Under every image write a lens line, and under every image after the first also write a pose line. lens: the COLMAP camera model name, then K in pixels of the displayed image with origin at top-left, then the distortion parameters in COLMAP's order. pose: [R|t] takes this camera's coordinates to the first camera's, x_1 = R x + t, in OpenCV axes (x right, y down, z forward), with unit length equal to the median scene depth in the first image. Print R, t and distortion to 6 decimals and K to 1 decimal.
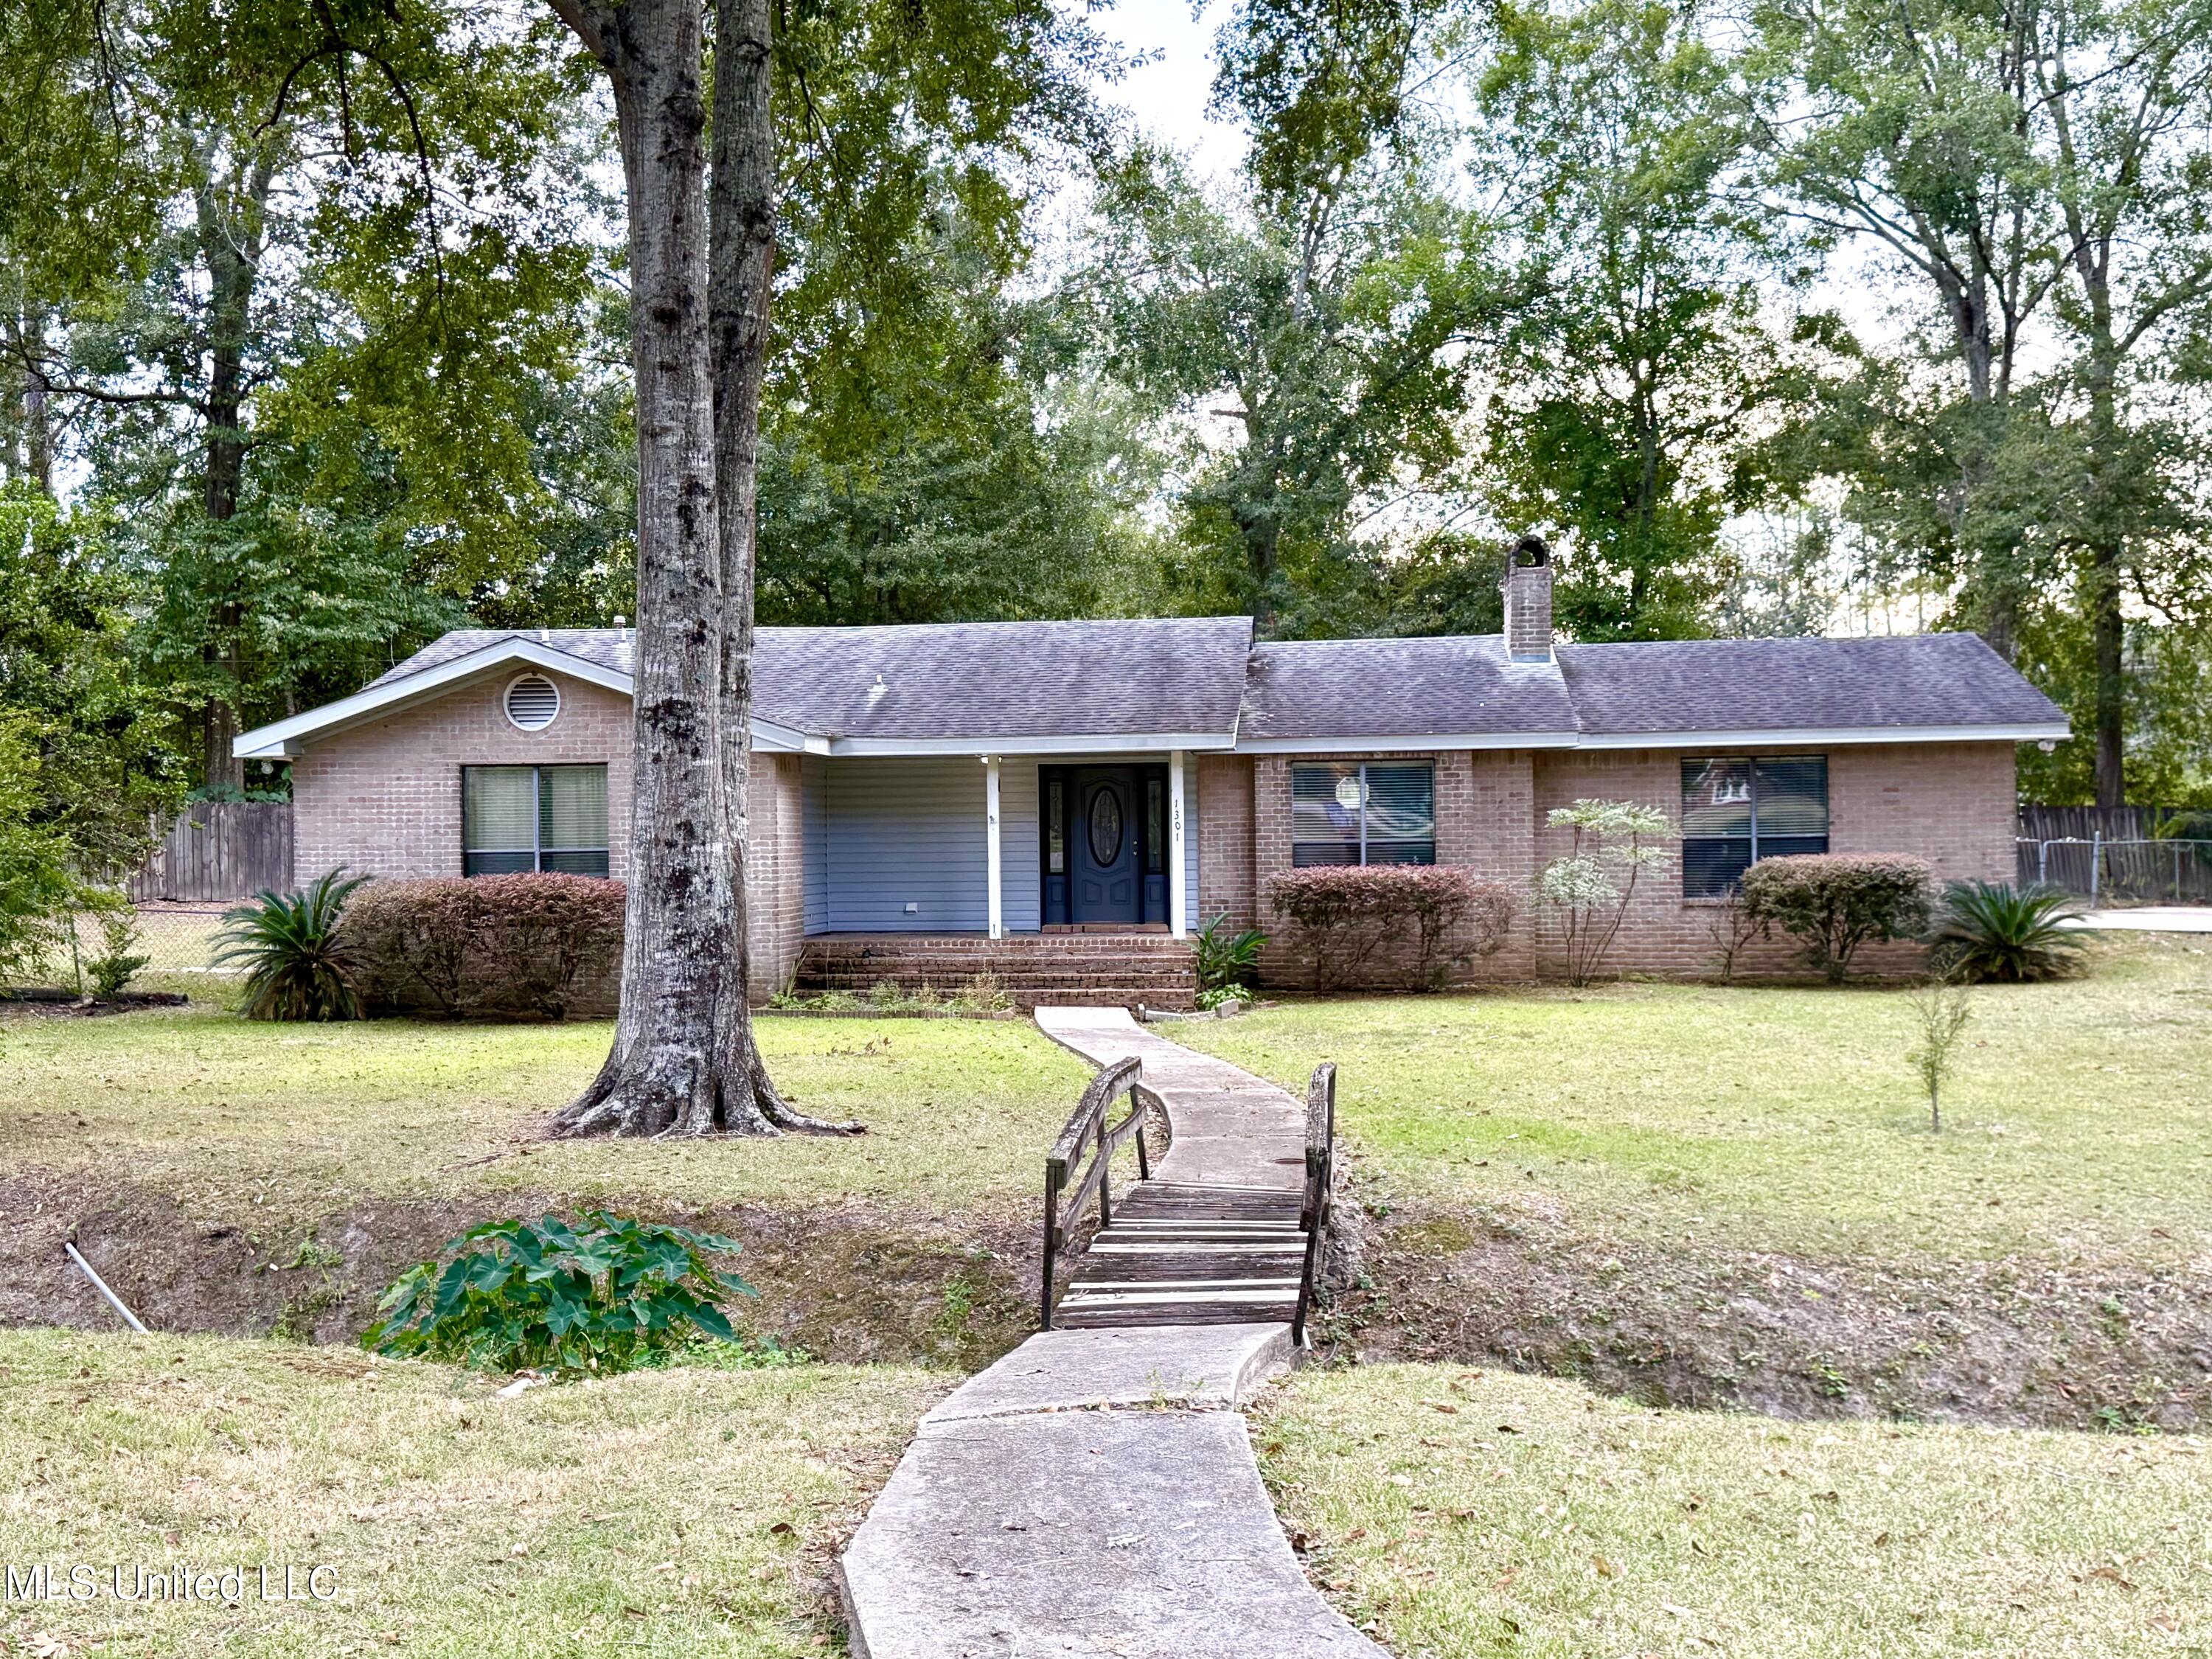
lens RADIAL K [[2437.0, 0, 1106.0], [0, 2437.0, 829.5], [0, 0, 1]] dist [0.143183, 0.005418]
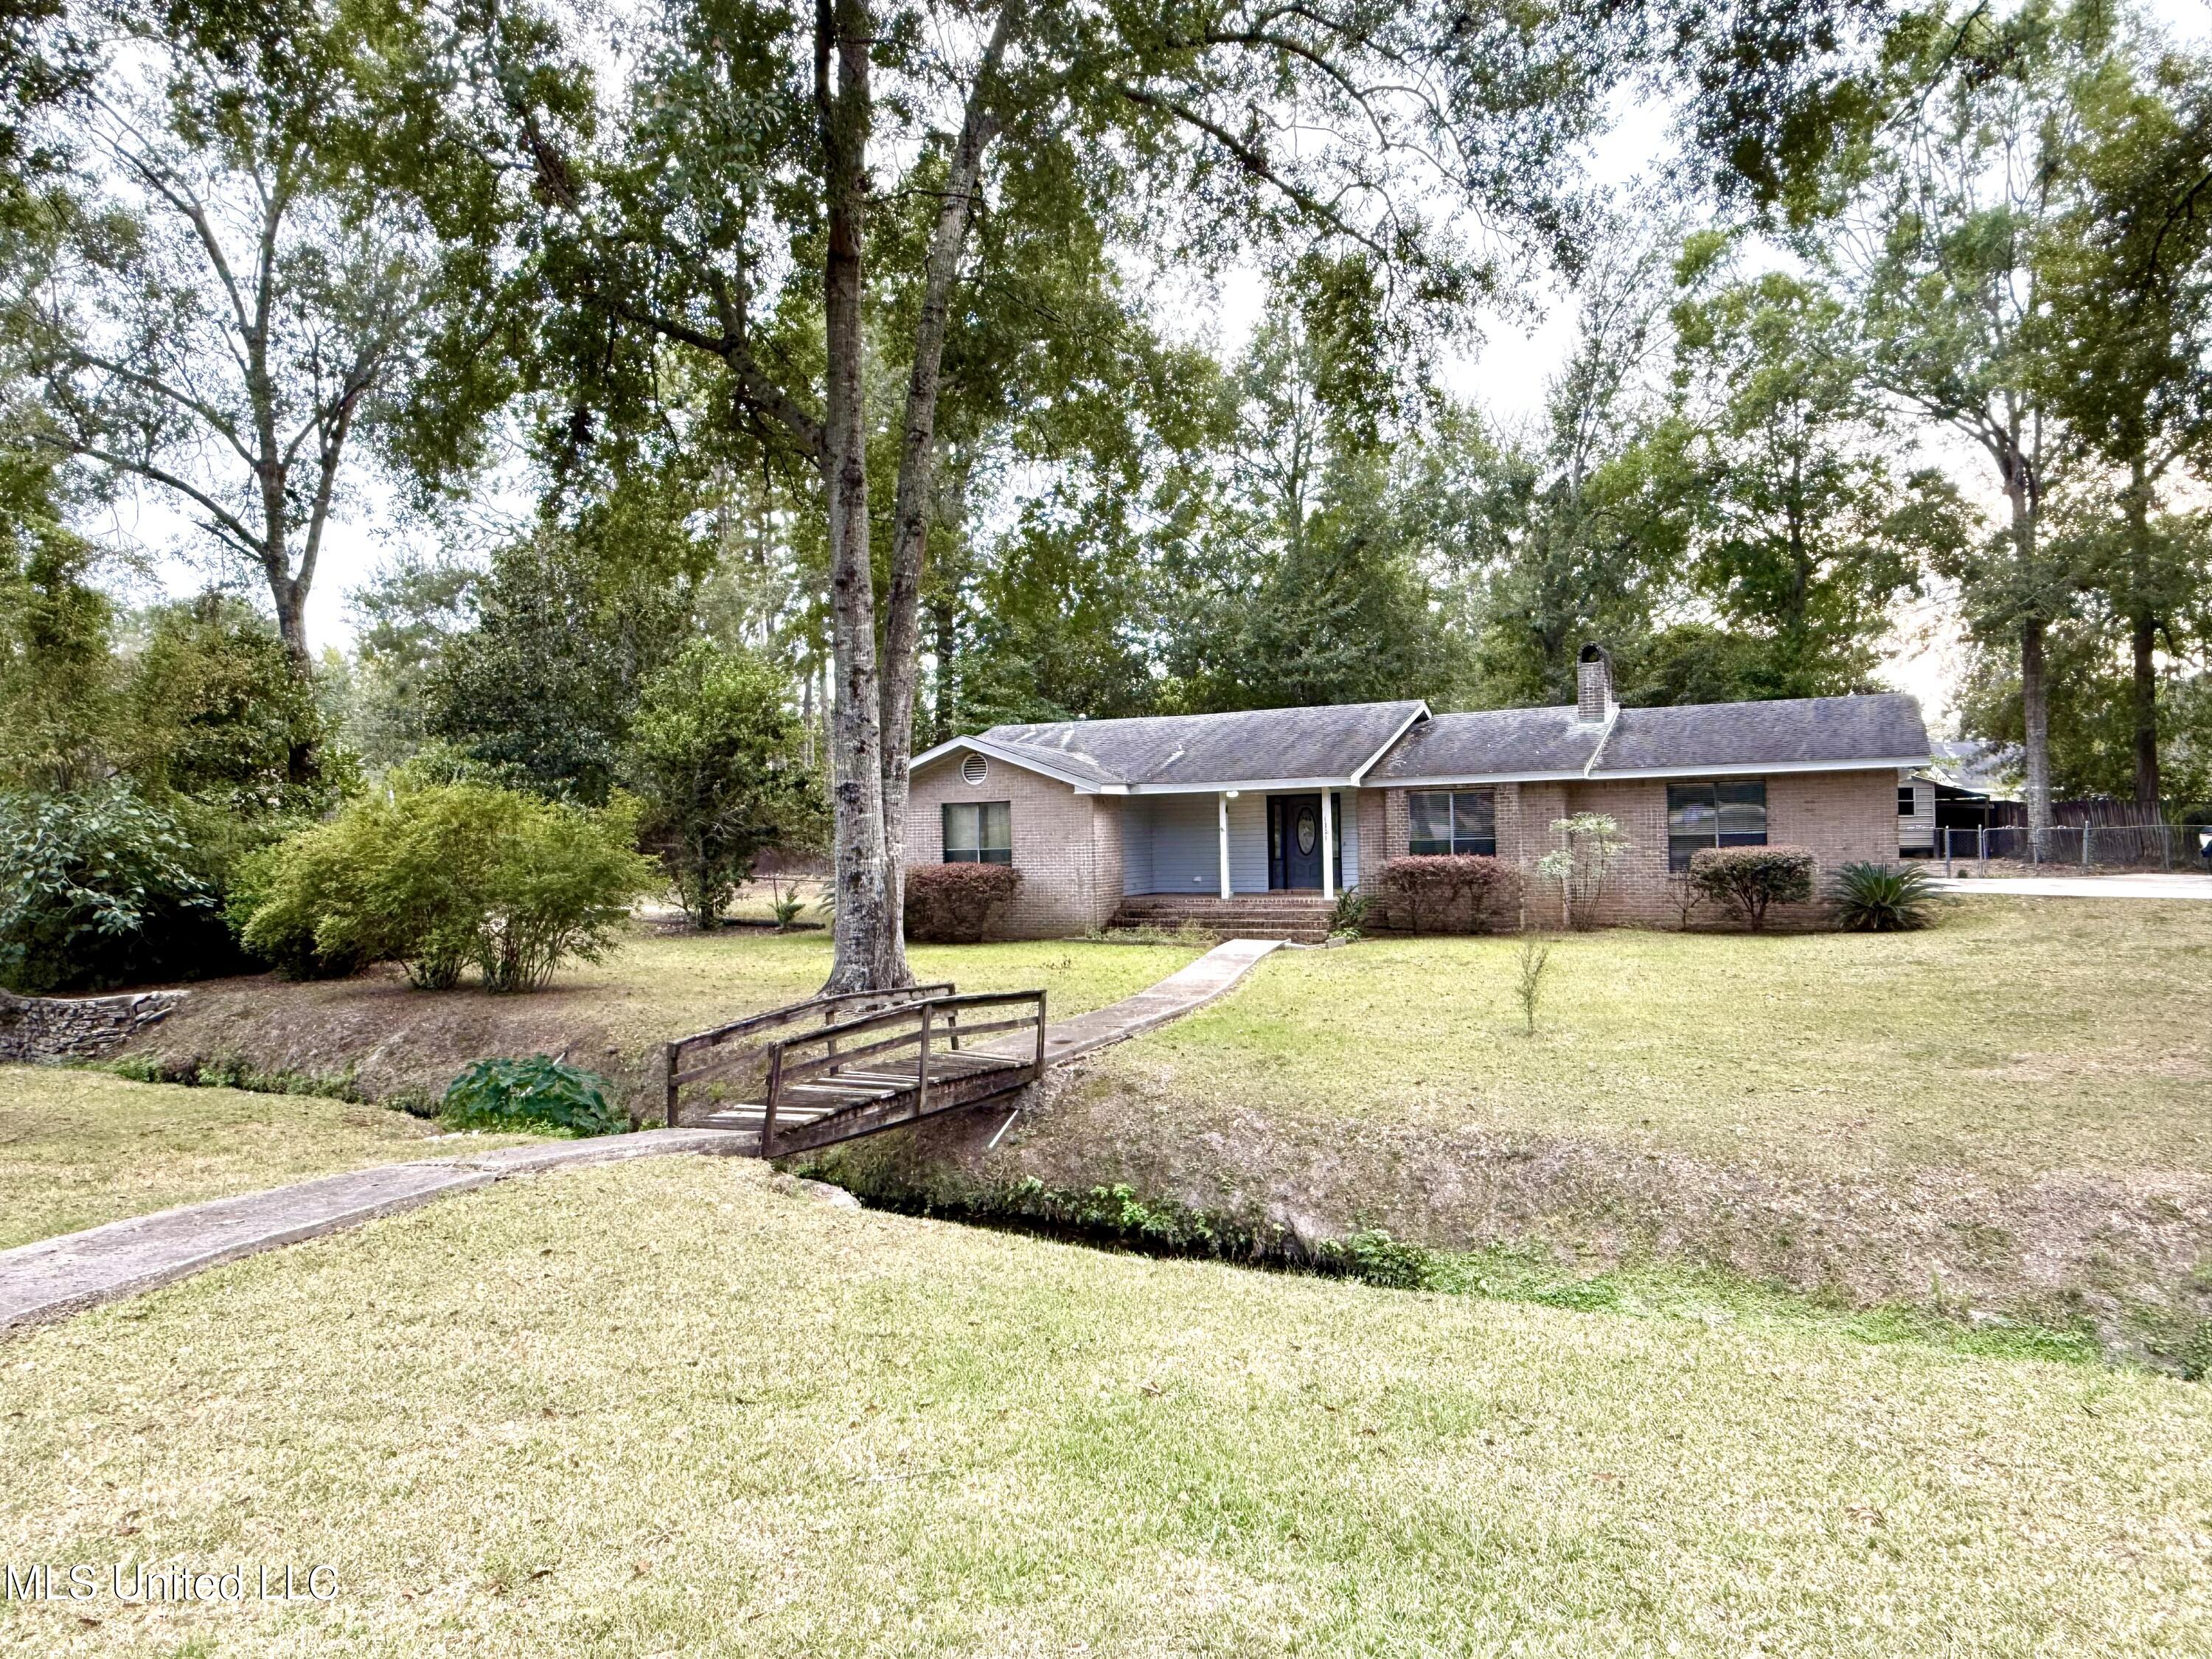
lens RADIAL K [[1460.3, 0, 1106.0], [0, 1460.3, 829.5], [0, 0, 1]] dist [-0.001639, 0.000182]
pose [[0.931323, -0.010502, -0.364043, 0.247435], [0.014815, 0.999849, 0.009058, -0.014355], [0.363893, -0.013829, 0.931338, 0.010712]]
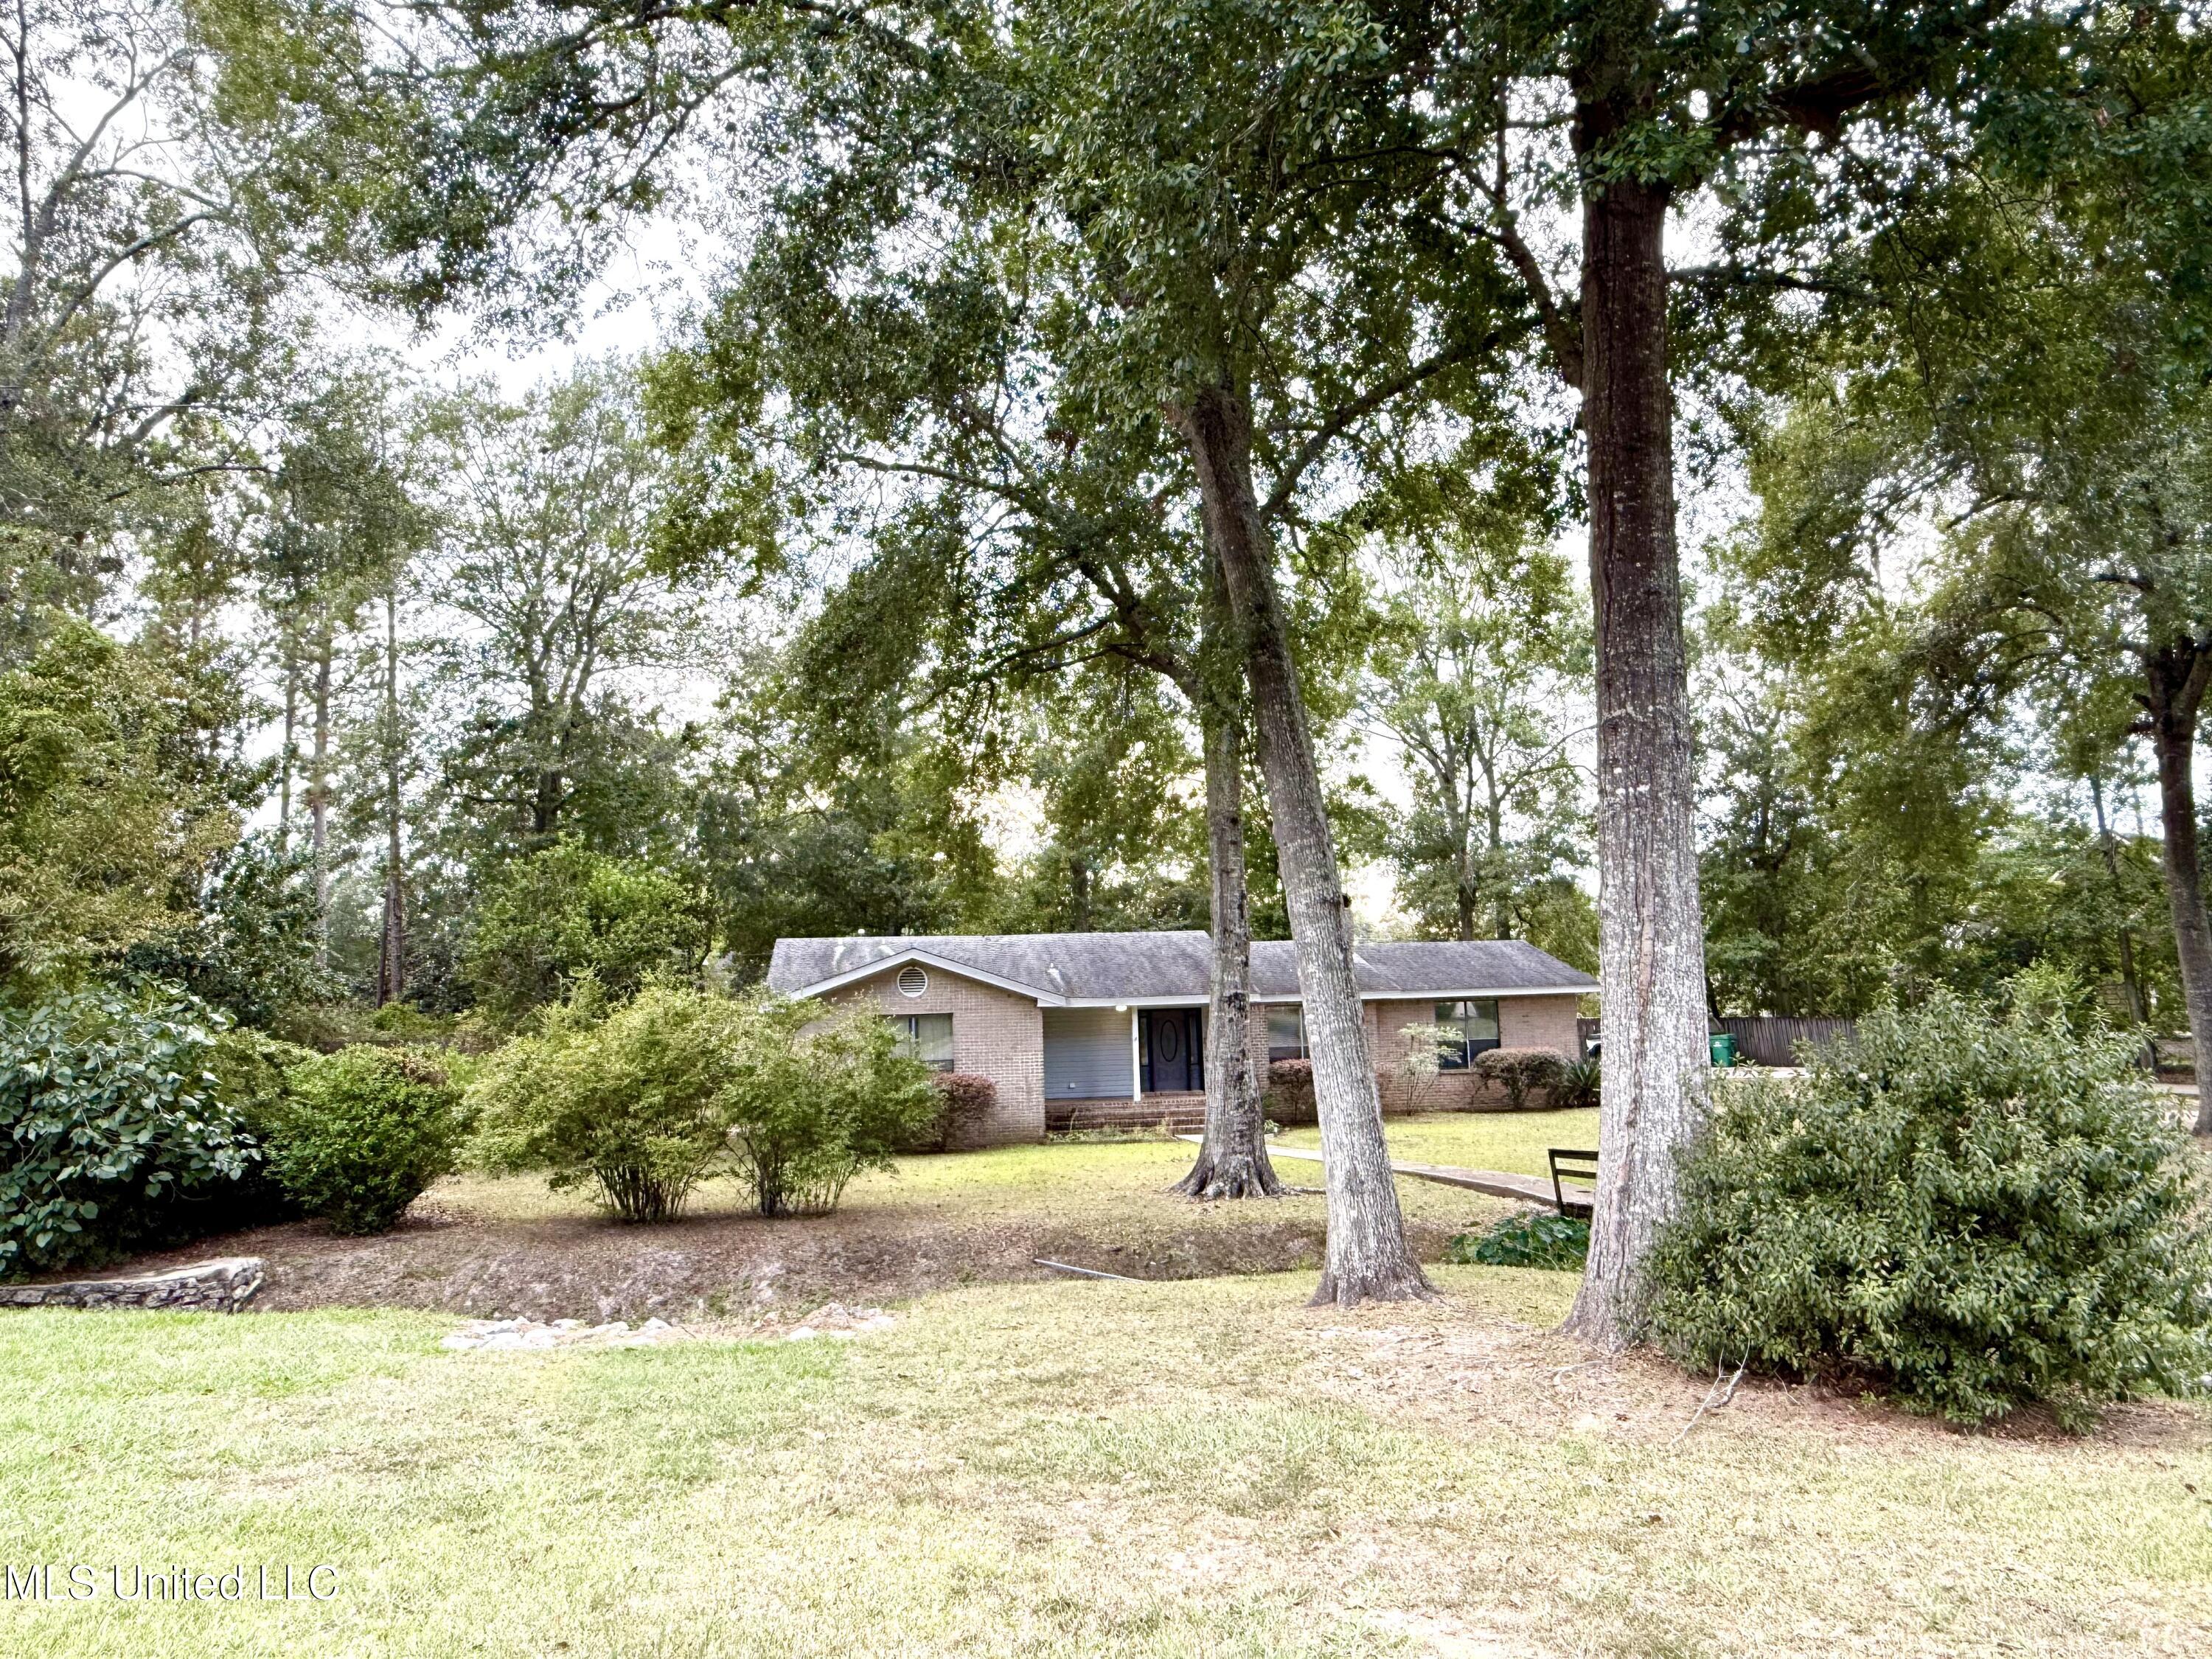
lens RADIAL K [[1460.3, 0, 1106.0], [0, 1460.3, 829.5], [0, 0, 1]] dist [-0.001639, 0.000182]
pose [[0.965656, 0.018798, 0.259144, -0.369666], [0.016213, 0.991076, -0.132307, -0.015929], [-0.259319, 0.131964, 0.956734, -0.135077]]
